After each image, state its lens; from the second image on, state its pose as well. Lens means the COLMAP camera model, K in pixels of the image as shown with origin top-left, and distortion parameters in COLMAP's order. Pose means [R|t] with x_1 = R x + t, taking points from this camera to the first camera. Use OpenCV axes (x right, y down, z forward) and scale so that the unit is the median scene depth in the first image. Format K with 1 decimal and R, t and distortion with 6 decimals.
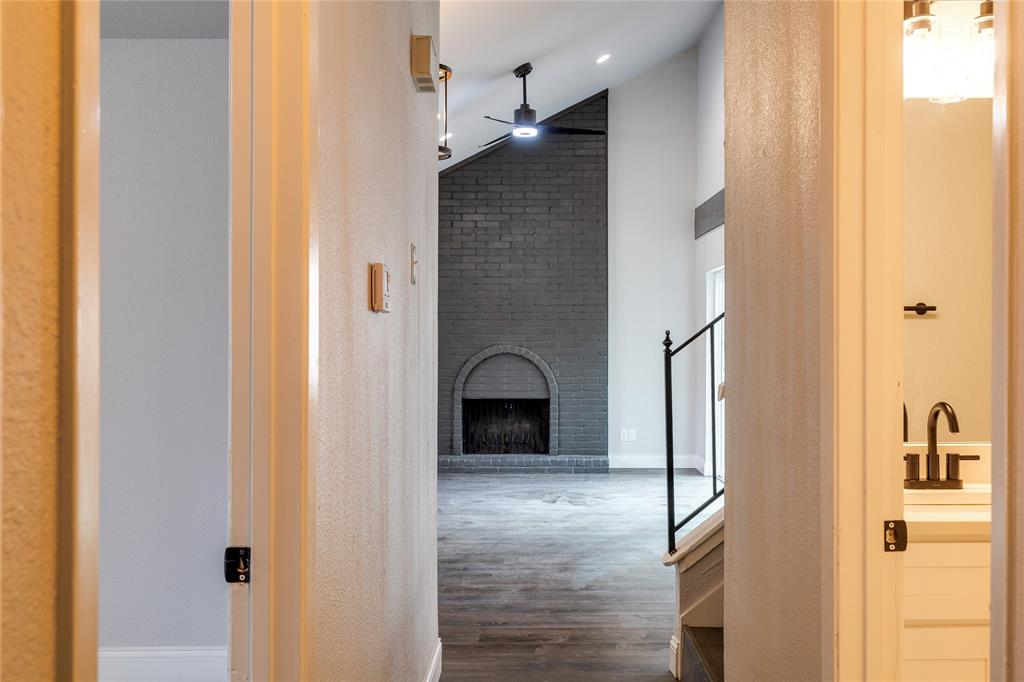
lens RADIAL K [[988.2, 0, 512.2], [0, 988.2, 345.8], [0, 0, 1]] dist [0.006033, 0.000000]
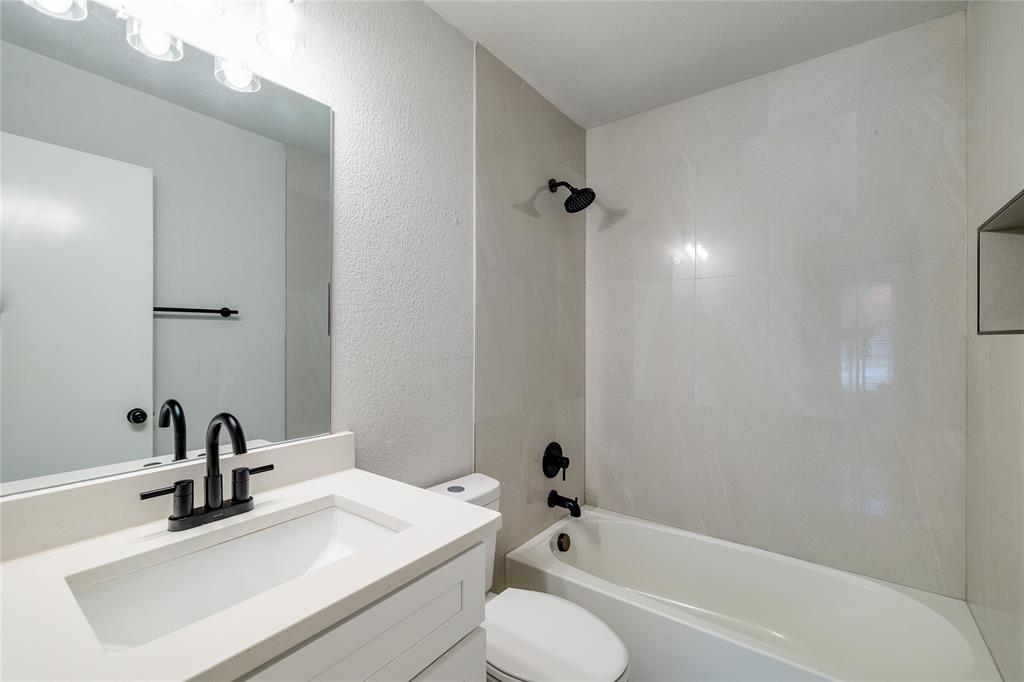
lens RADIAL K [[443.3, 0, 513.8], [0, 443.3, 338.2], [0, 0, 1]] dist [0.002766, 0.000101]
pose [[0.588620, 0.006928, 0.808380, 0.275265], [-0.001748, 0.999972, -0.007297, -0.000193], [-0.808408, 0.002882, 0.588615, 0.587048]]
